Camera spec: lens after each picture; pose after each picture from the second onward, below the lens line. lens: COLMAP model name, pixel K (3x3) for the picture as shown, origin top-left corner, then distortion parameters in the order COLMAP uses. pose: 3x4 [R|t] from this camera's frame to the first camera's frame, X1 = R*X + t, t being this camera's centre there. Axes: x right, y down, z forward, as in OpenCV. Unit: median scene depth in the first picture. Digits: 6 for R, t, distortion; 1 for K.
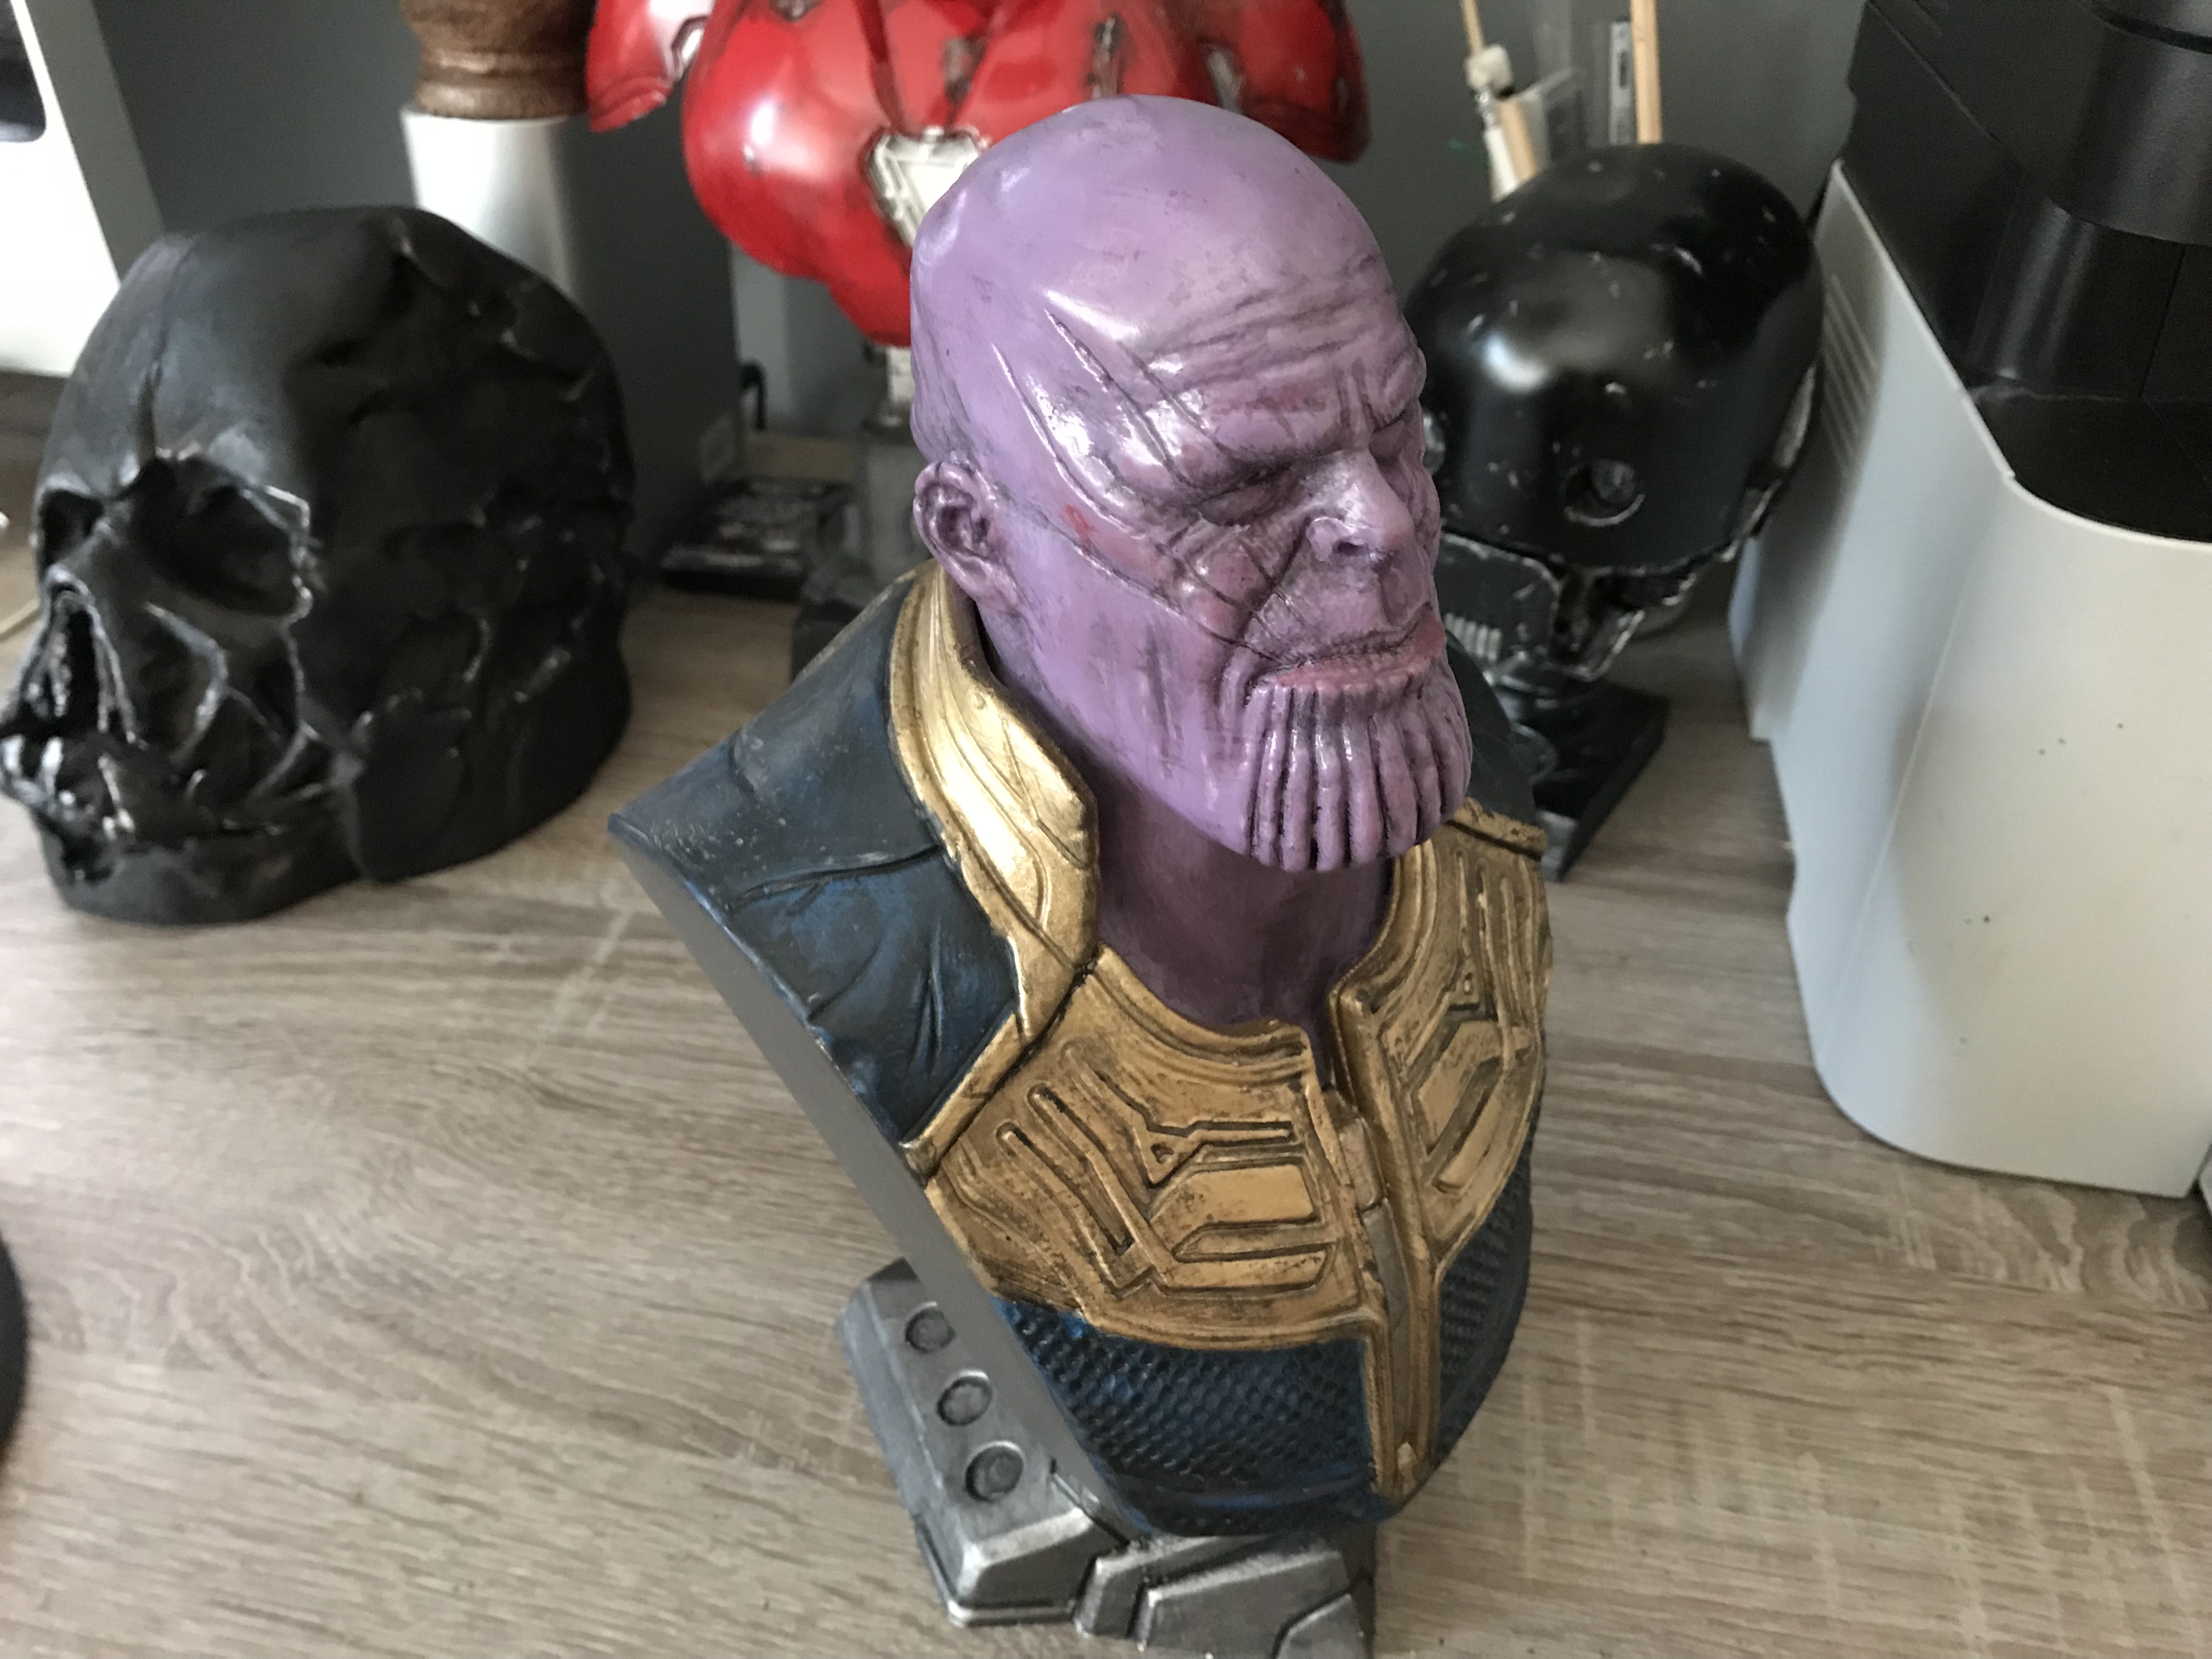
lens RADIAL K [[1872.0, 0, 1103.7], [0, 1872.0, 826.9], [0, 0, 1]] dist [-0.021010, 0.043415]
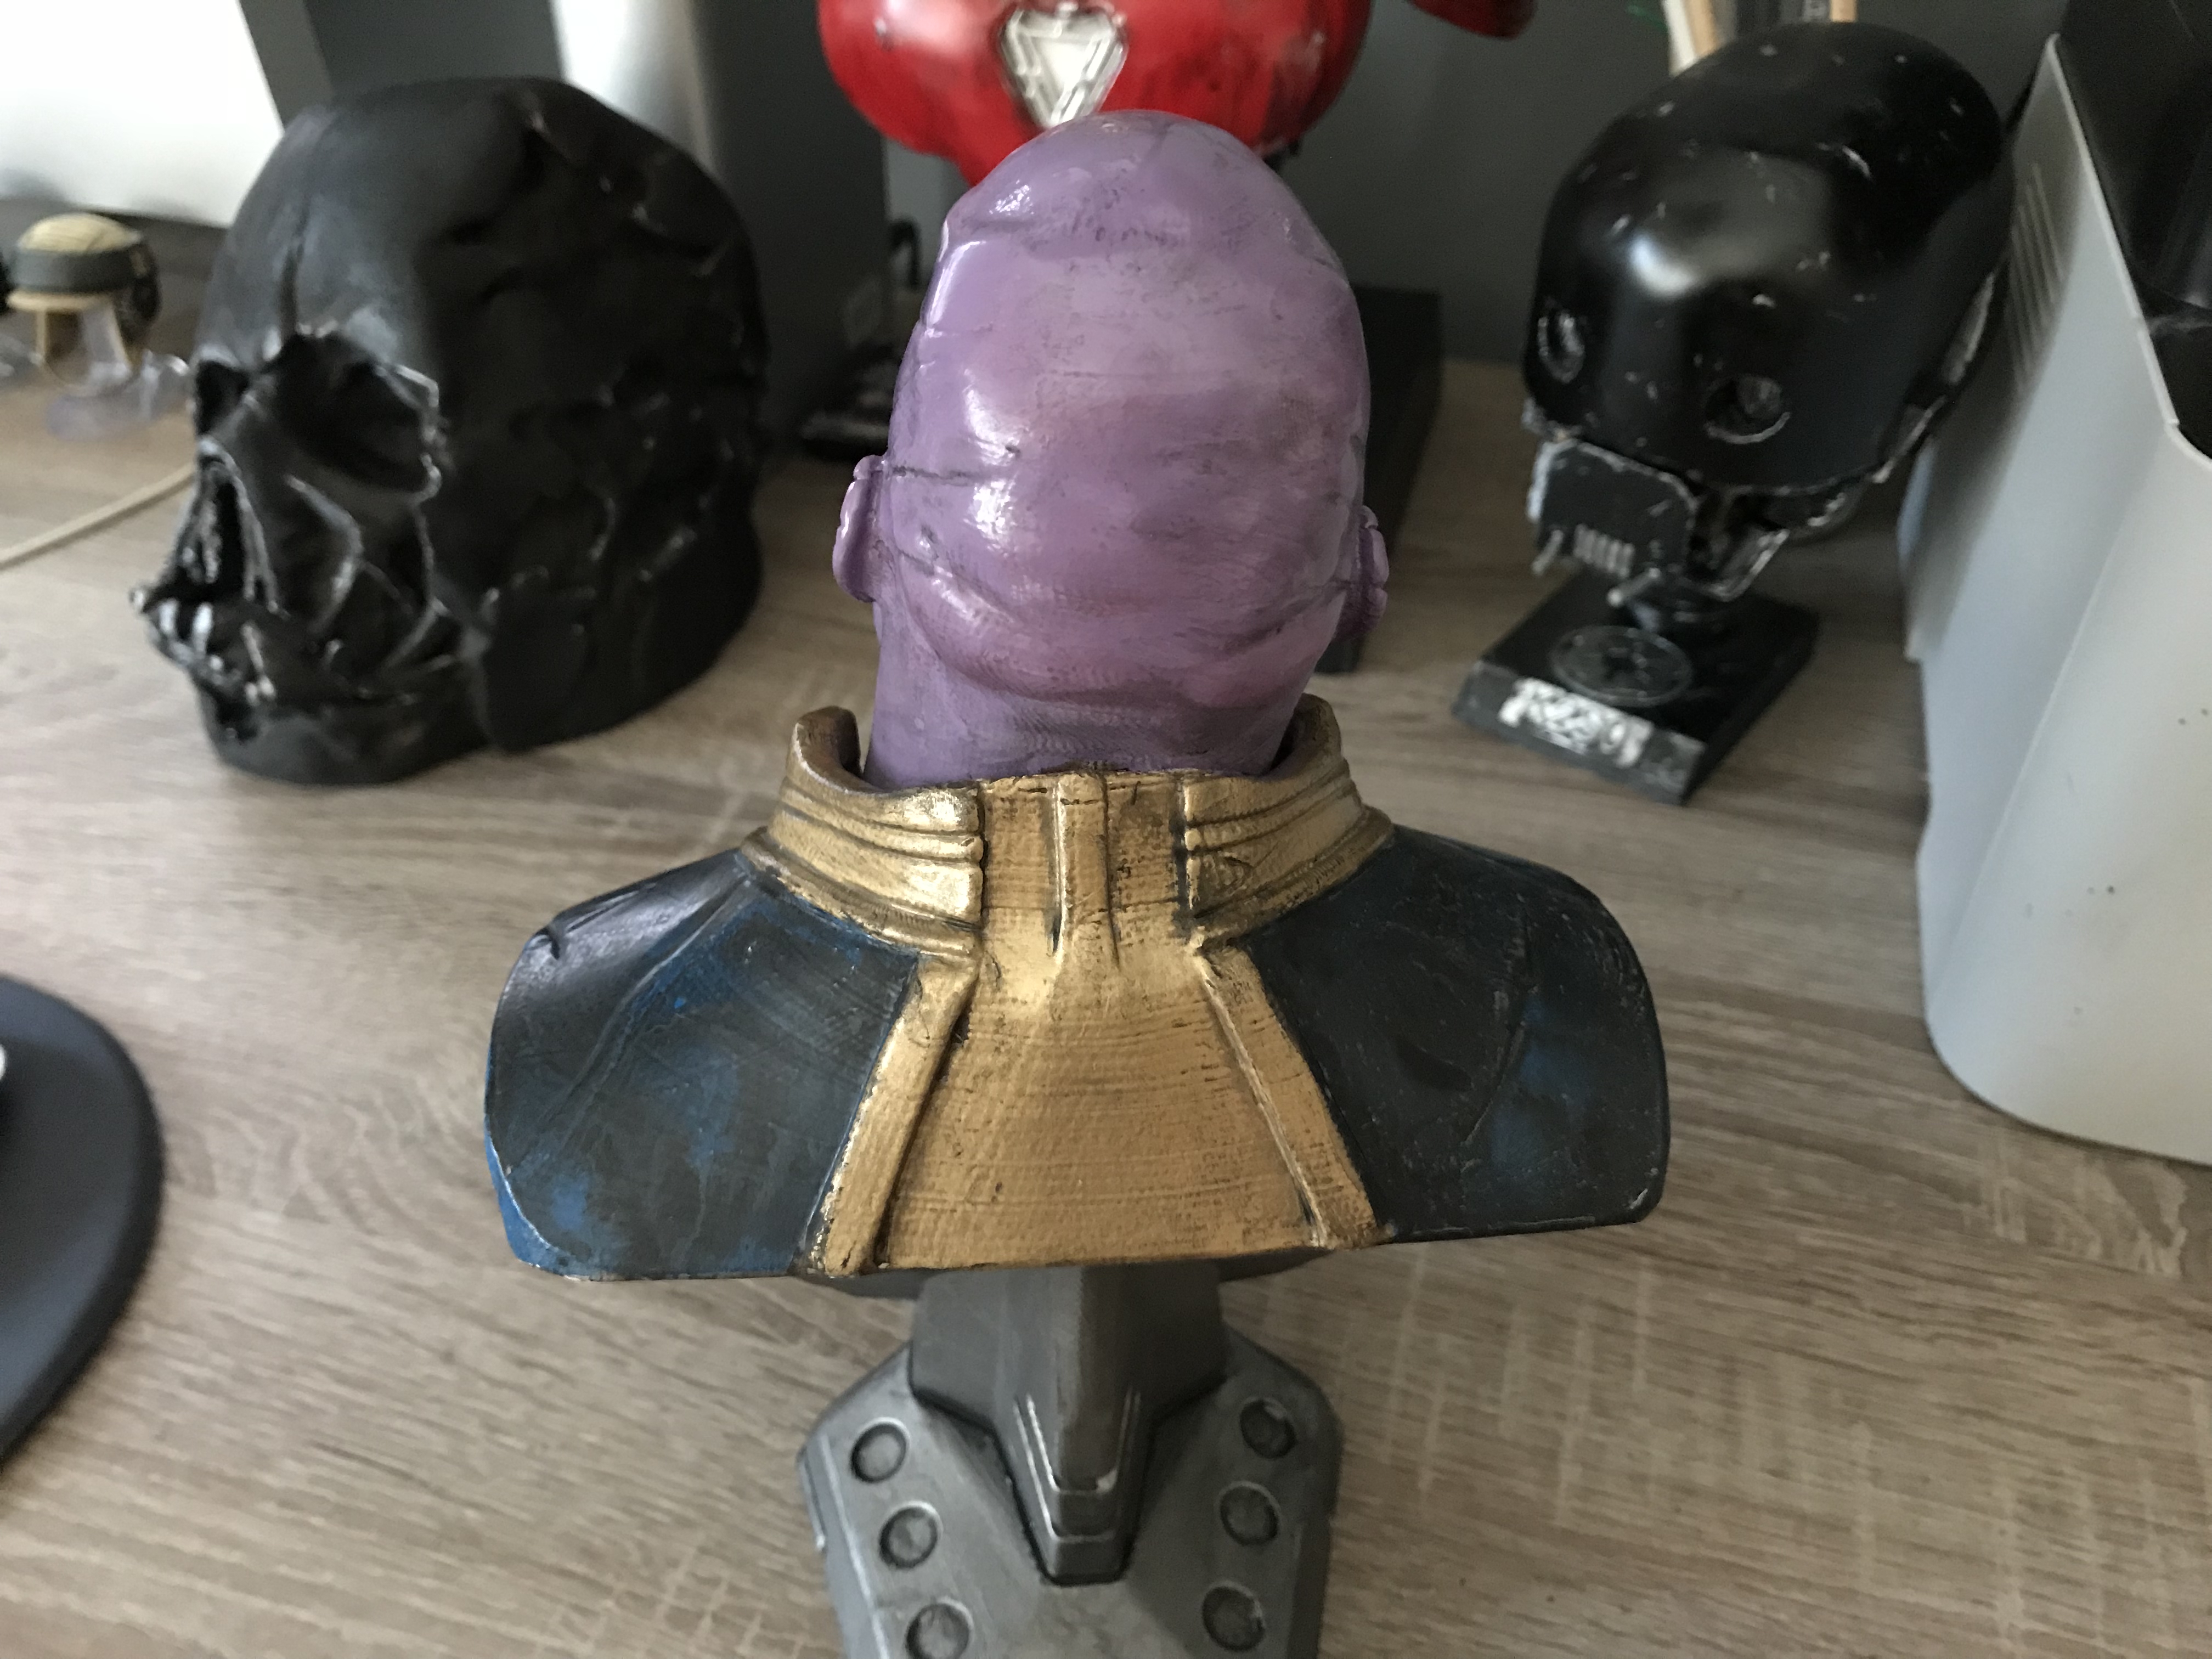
lens RADIAL K [[1881.6, 0, 1096.6], [0, 1881.6, 829.7], [0, 0, 1]] dist [-0.038437, 0.069783]
pose [[0.993864, 0.051219, -0.098036, 0.051541], [-0.042206, 0.994874, 0.091898, -0.047348], [0.102240, -0.087196, 0.990931, 0.003675]]
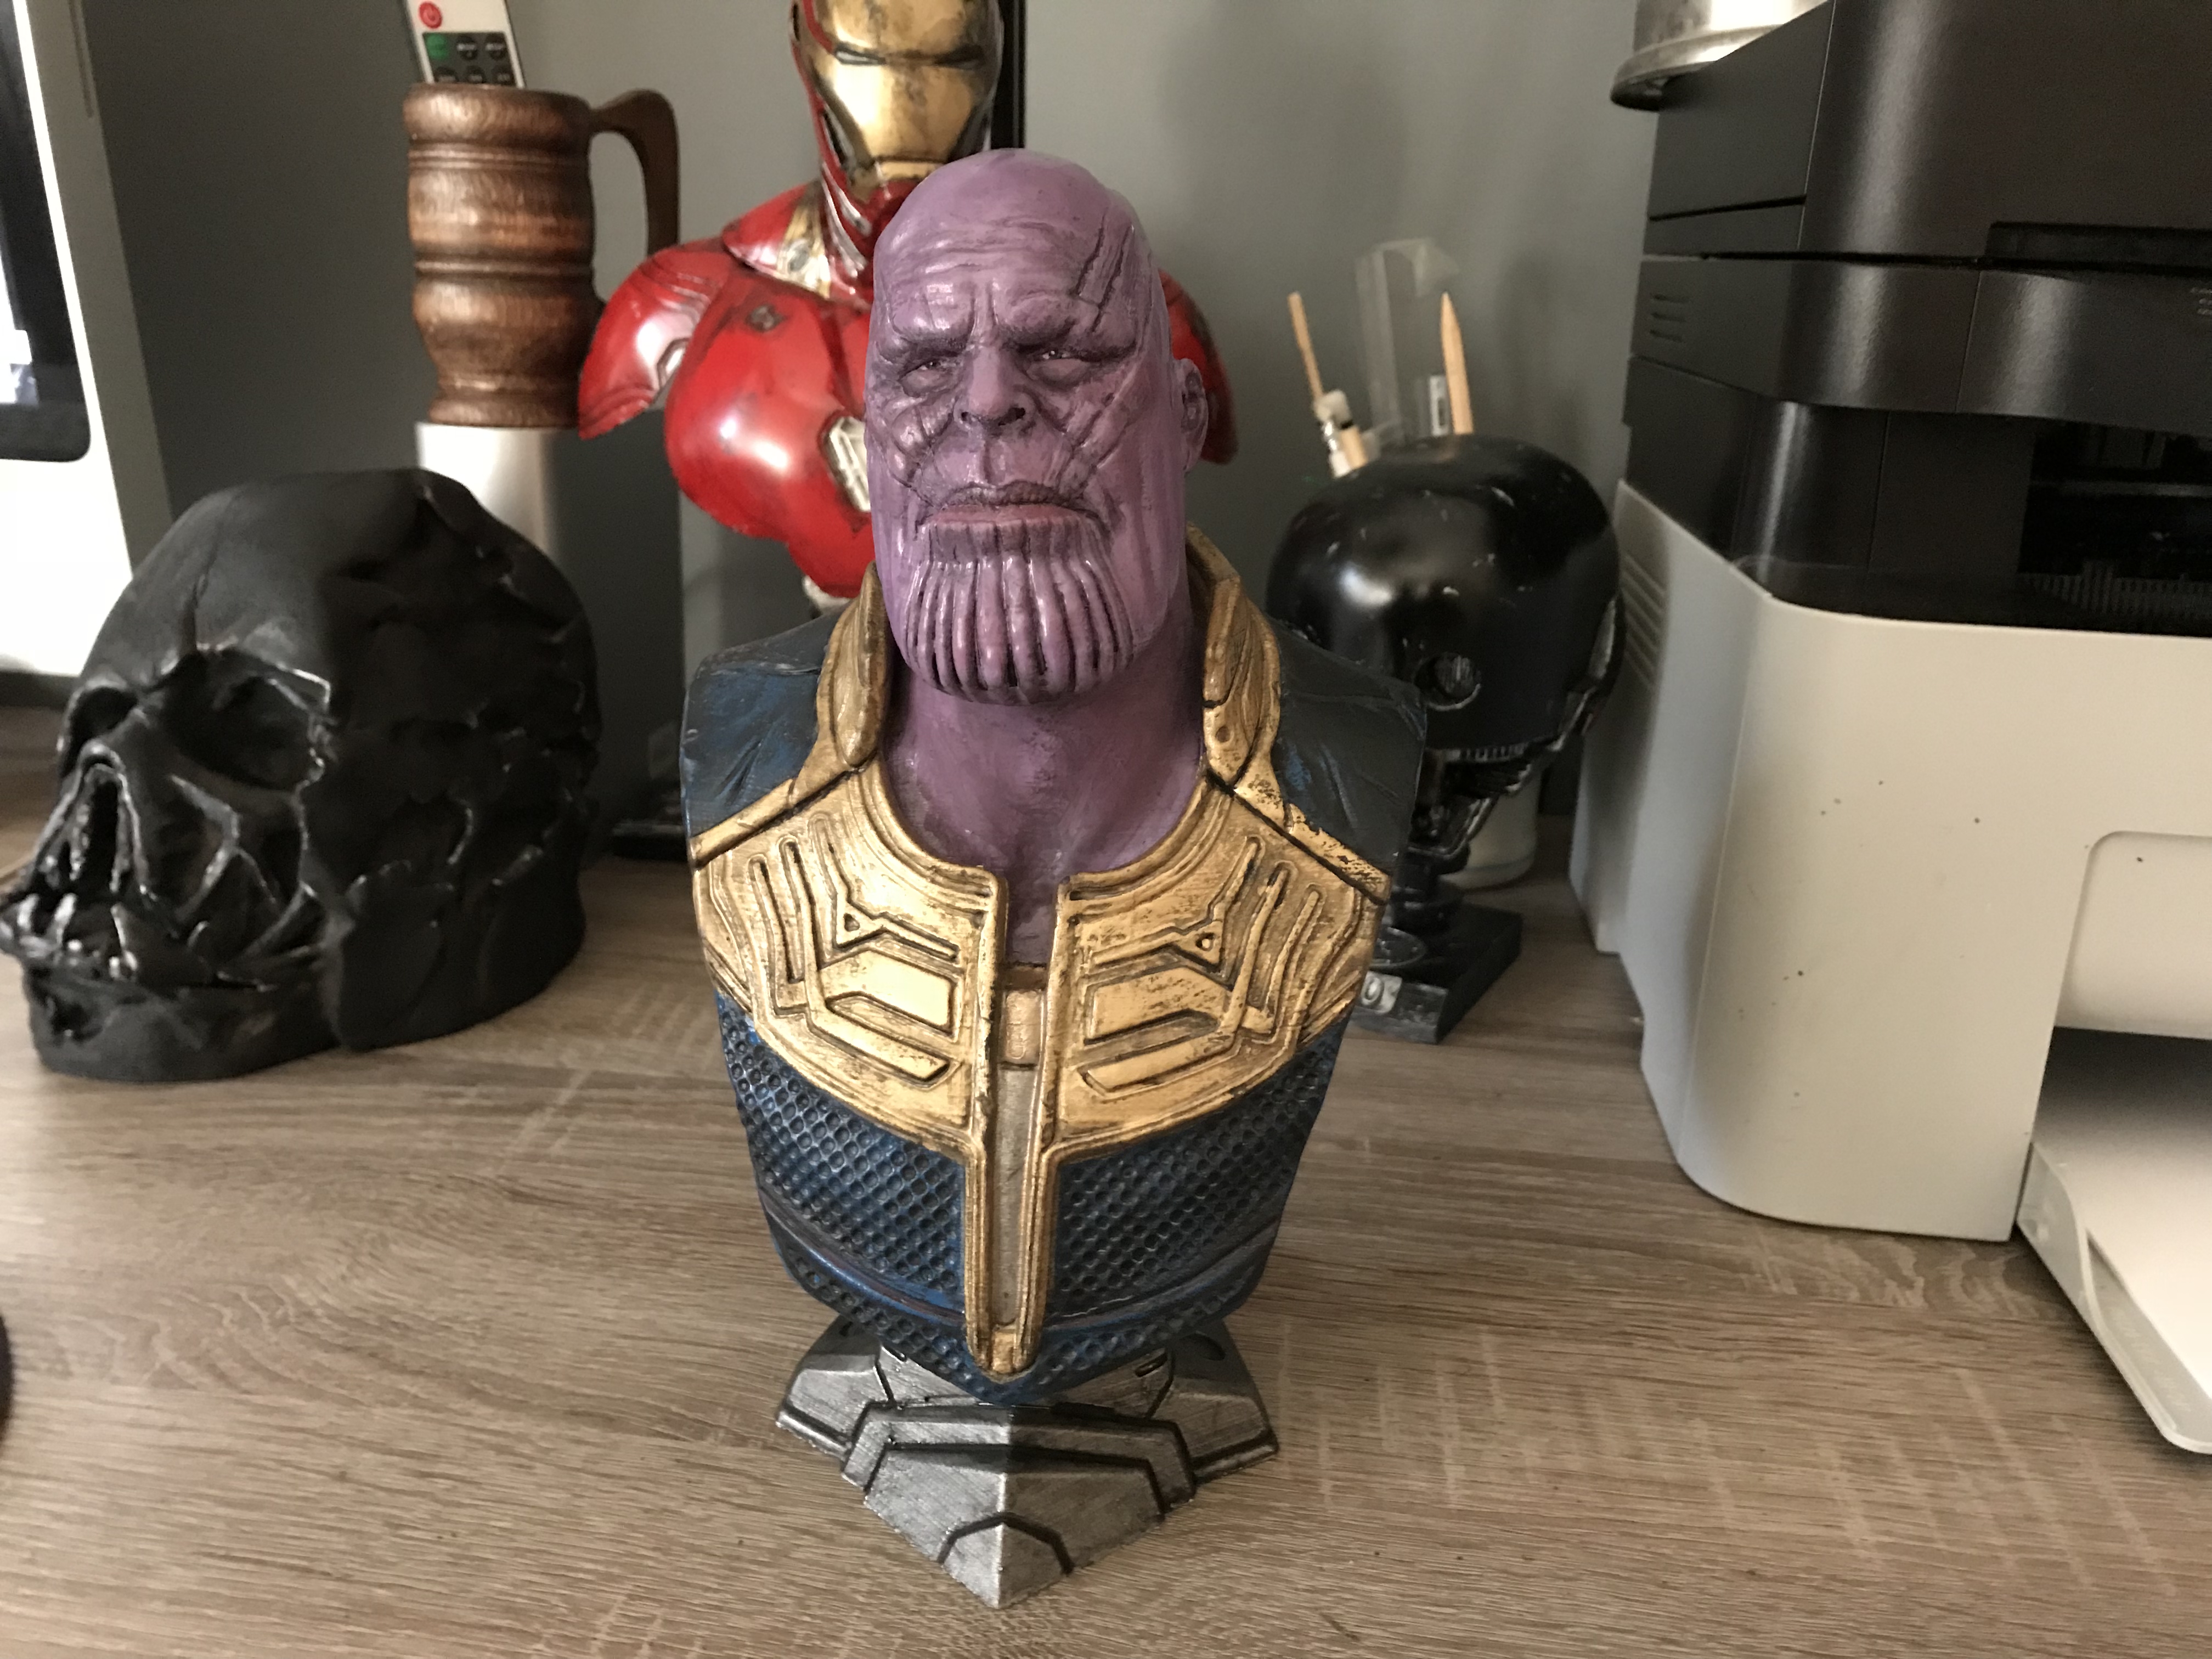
lens RADIAL K [[1847.5, 0, 1094.7], [0, 1847.5, 820.5], [0, 0, 1]] dist [-0.003432, 0.014838]
pose [[0.997874, -0.005231, 0.064963, -0.039706], [0.022863, 0.961525, -0.273765, 0.265485], [-0.061032, 0.274668, 0.959600, -0.103430]]
